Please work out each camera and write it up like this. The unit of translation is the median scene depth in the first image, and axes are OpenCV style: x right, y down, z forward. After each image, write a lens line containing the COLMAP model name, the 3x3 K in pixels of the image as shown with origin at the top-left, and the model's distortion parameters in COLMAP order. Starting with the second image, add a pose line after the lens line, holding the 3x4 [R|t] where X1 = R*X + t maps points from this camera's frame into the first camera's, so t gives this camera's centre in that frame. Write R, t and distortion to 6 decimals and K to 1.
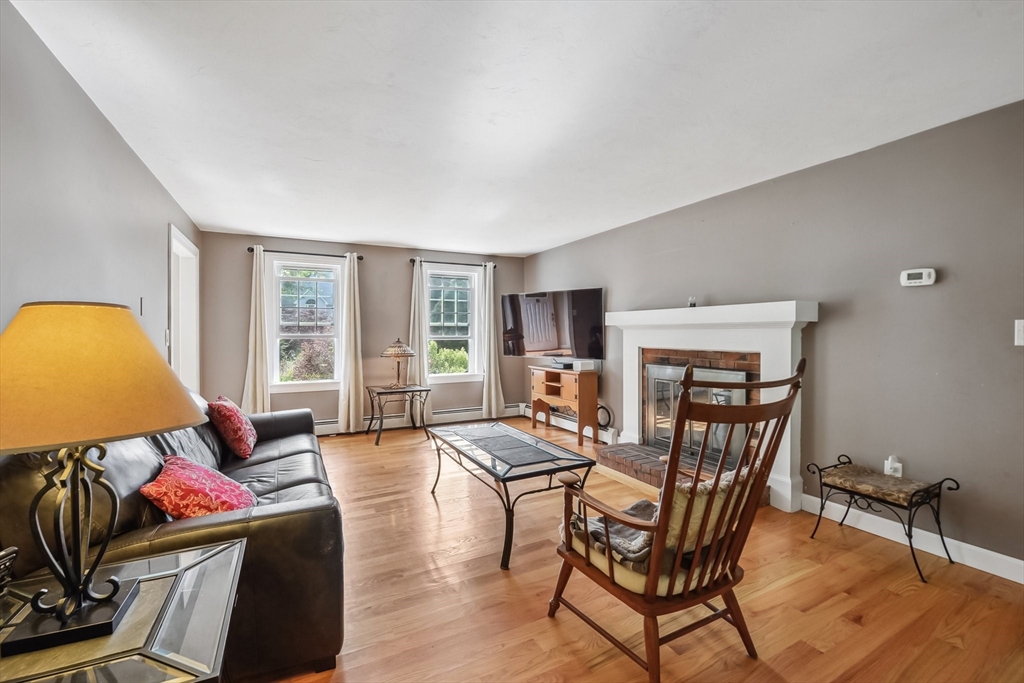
lens RADIAL K [[430.9, 0, 512.0], [0, 430.9, 341.5], [0, 0, 1]] dist [0.002425, 0.000185]
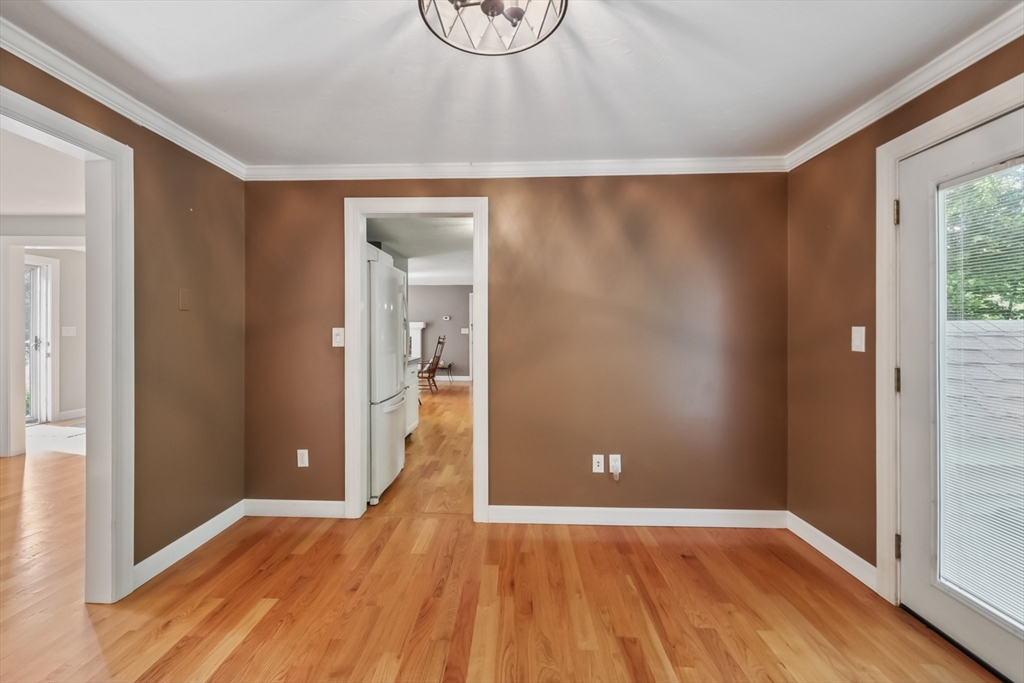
lens RADIAL K [[422.0, 0, 498.7], [0, 422.0, 333.9], [0, 0, 1]] dist [0.002511, 0.000163]
pose [[0.503754, -0.004289, 0.863836, -2.063230], [0.012317, 0.999922, -0.002218, 0.021737], [-0.863759, 0.011757, 0.503768, -1.335658]]
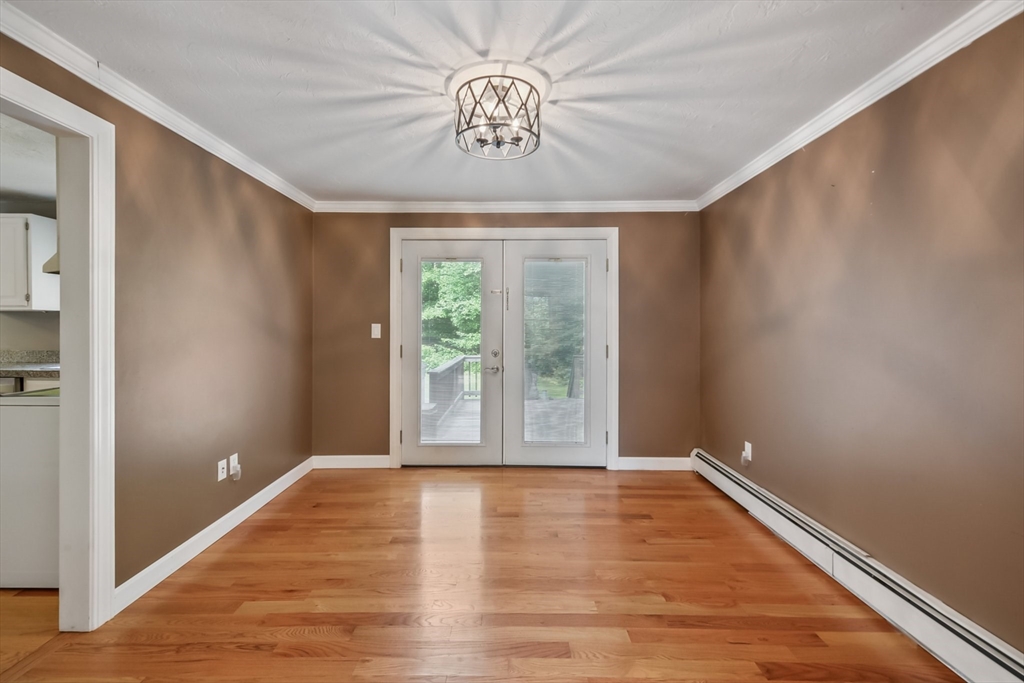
lens RADIAL K [[433.9, 0, 490.8], [0, 433.9, 334.6], [0, 0, 1]] dist [0.003334, -0.000190]
pose [[-0.871397, -0.008491, 0.490504, -2.063397], [0.009247, 0.999388, 0.033729, 0.006769], [-0.490491, 0.033927, -0.870786, -0.561828]]
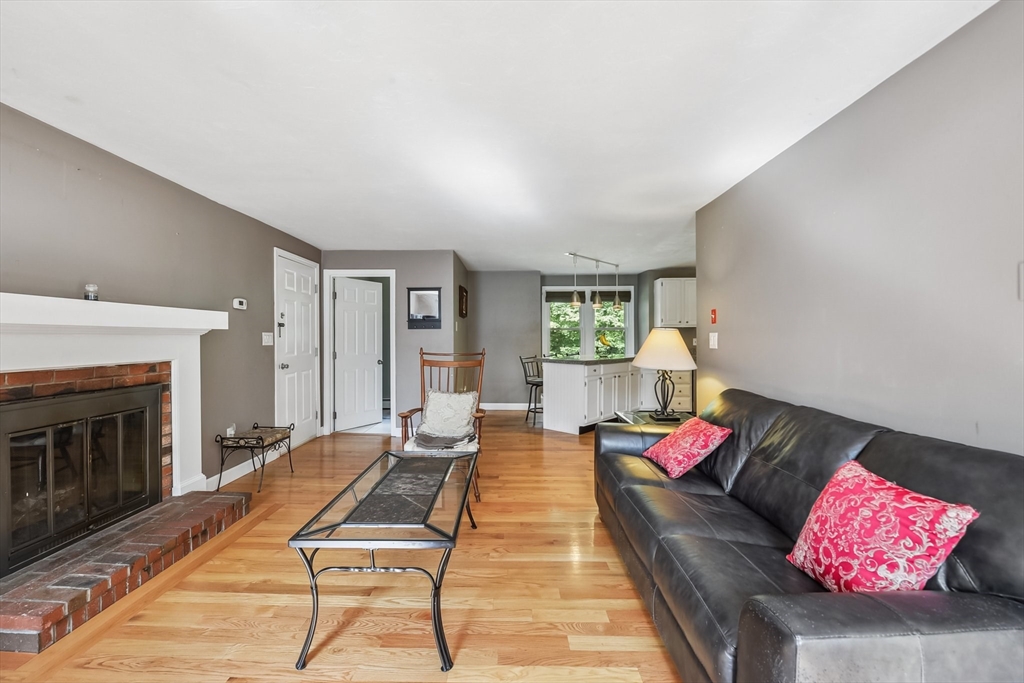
lens RADIAL K [[422.0, 0, 498.7], [0, 422.0, 333.9], [0, 0, 1]] dist [0.002511, 0.000163]
pose [[-0.872337, 0.008213, 0.488837, -0.524114], [0.015198, 0.999831, 0.010323, -0.033300], [-0.488669, 0.016434, -0.872314, 1.551379]]
